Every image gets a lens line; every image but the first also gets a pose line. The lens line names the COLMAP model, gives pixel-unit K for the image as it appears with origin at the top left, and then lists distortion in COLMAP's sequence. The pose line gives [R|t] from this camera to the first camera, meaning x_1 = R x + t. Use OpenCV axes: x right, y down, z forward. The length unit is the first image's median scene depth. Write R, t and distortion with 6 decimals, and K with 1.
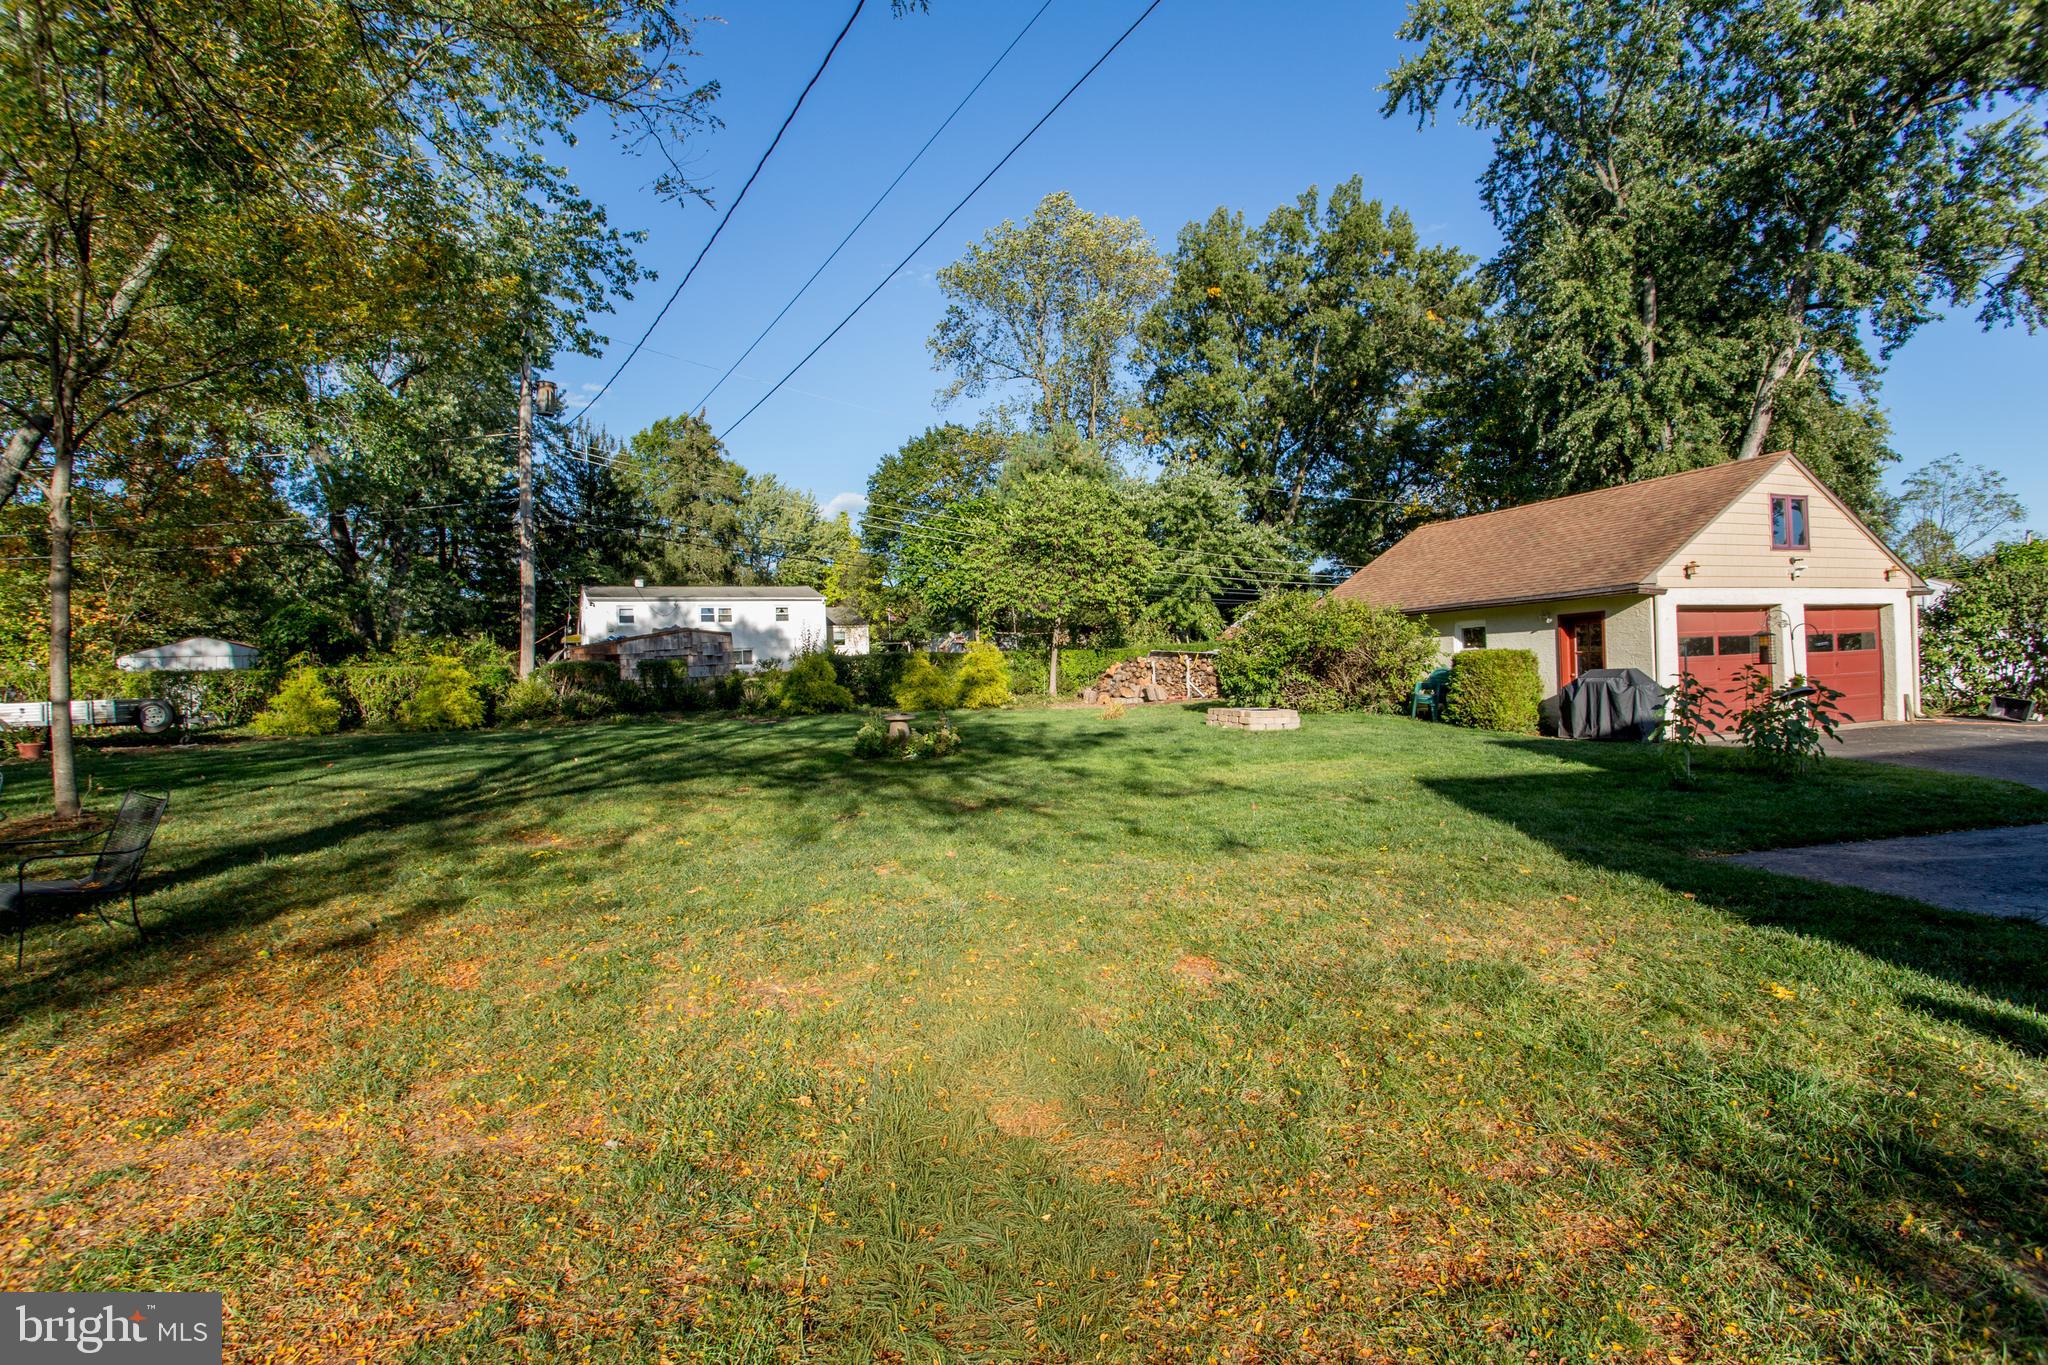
lens RADIAL K [[988.3, 0, 1017.4], [0, 988.3, 674.7], [0, 0, 1]] dist [-0.078626, 0.030901]
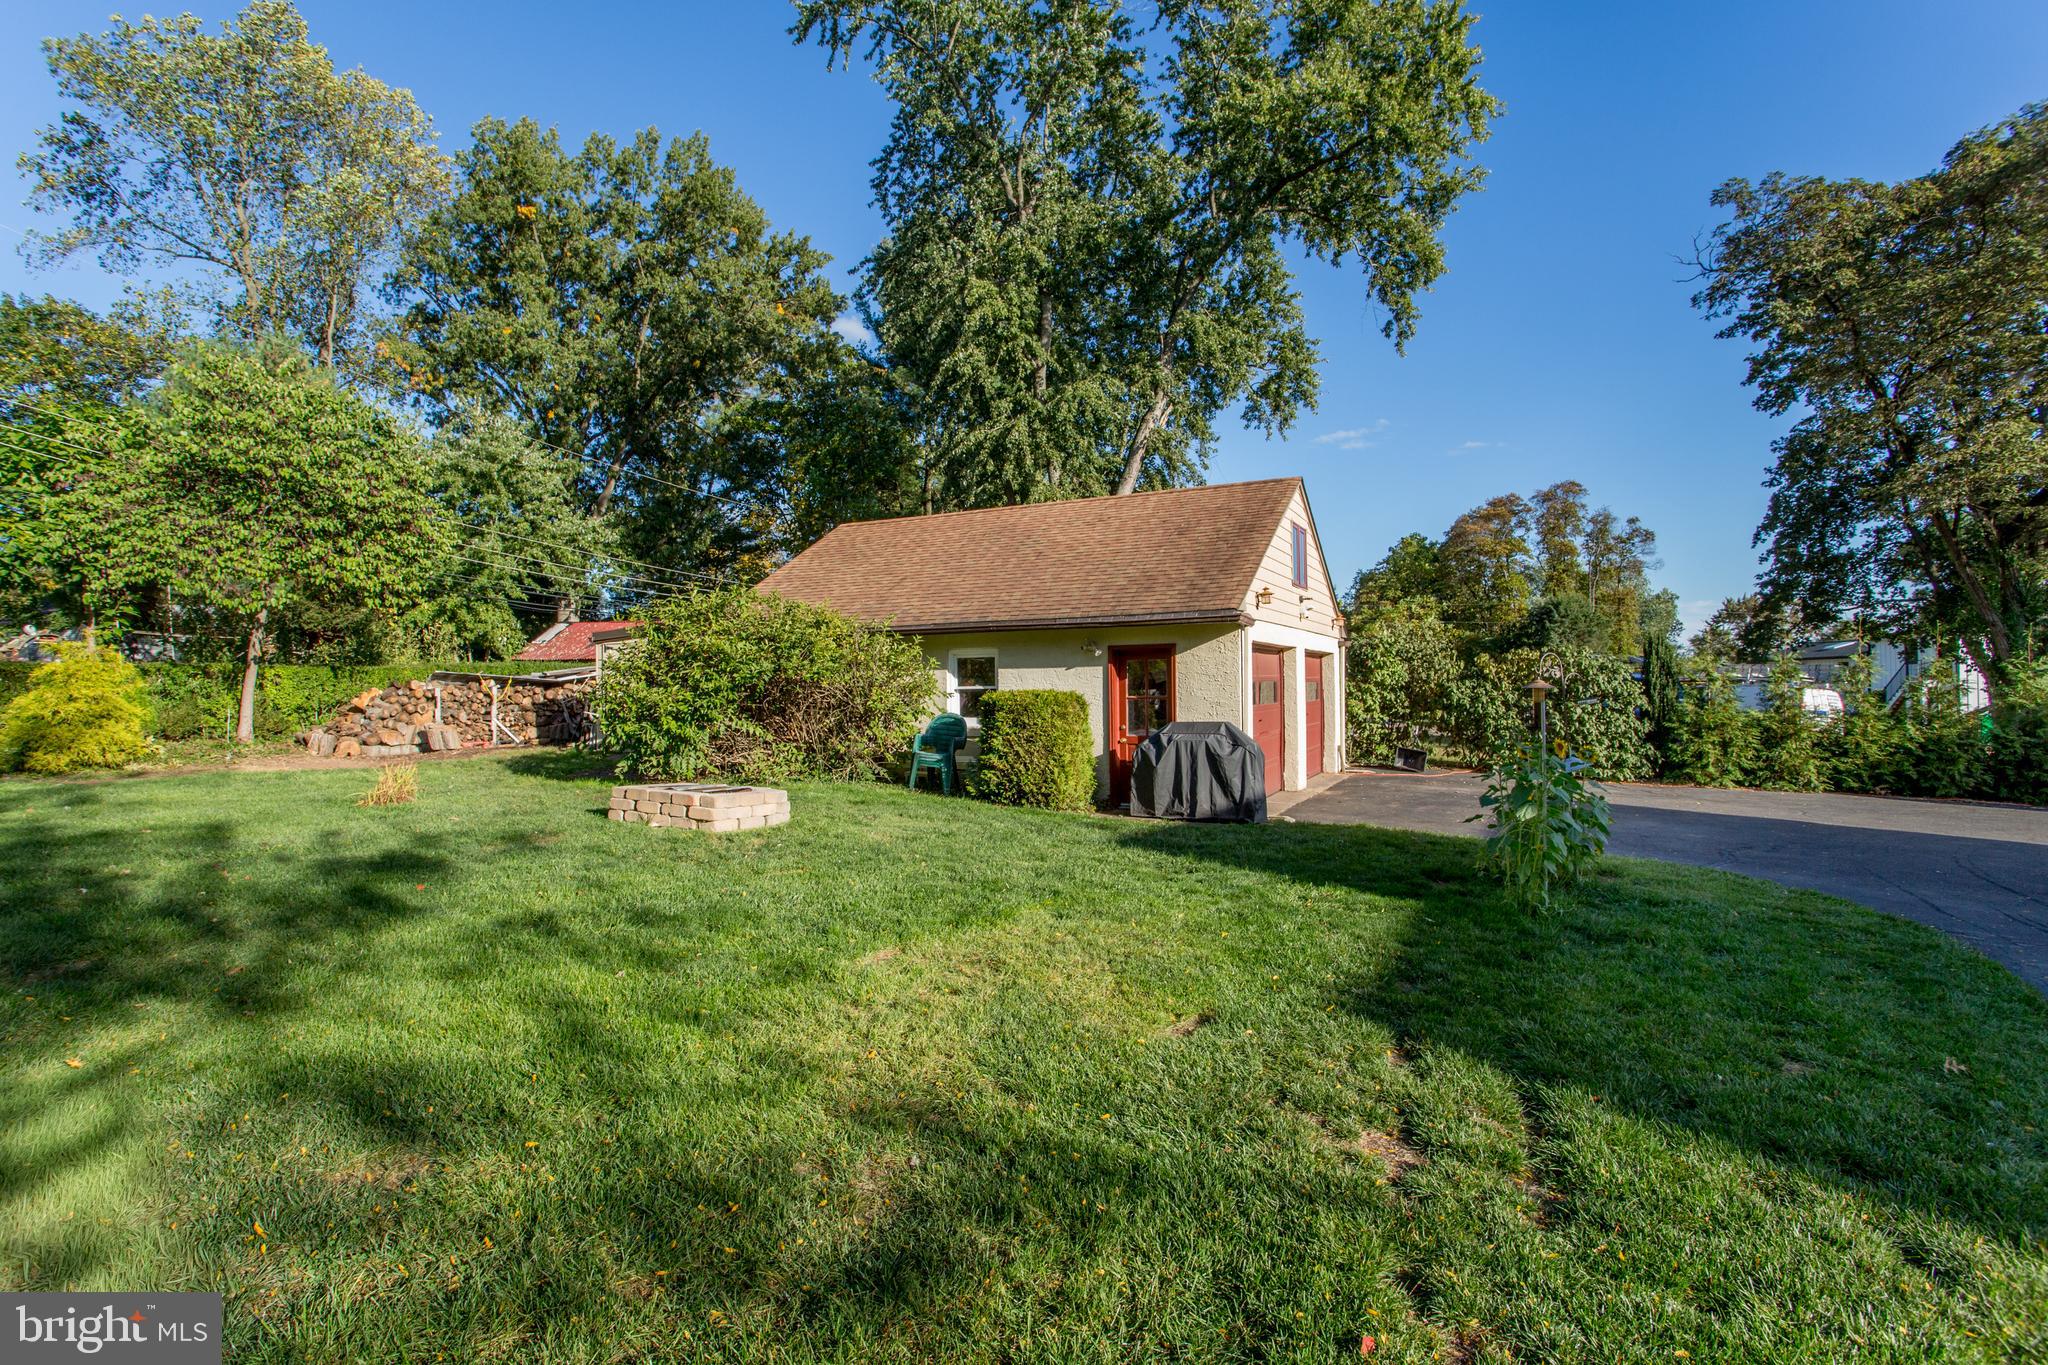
lens RADIAL K [[990.7, 0, 1014.5], [0, 990.7, 677.8], [0, 0, 1]] dist [-0.066336, 0.027861]
pose [[0.754093, 0.033994, 0.655887, 0.005204], [-0.017800, 0.999351, -0.031330, -0.007428], [-0.656526, 0.011951, 0.754209, 0.278585]]
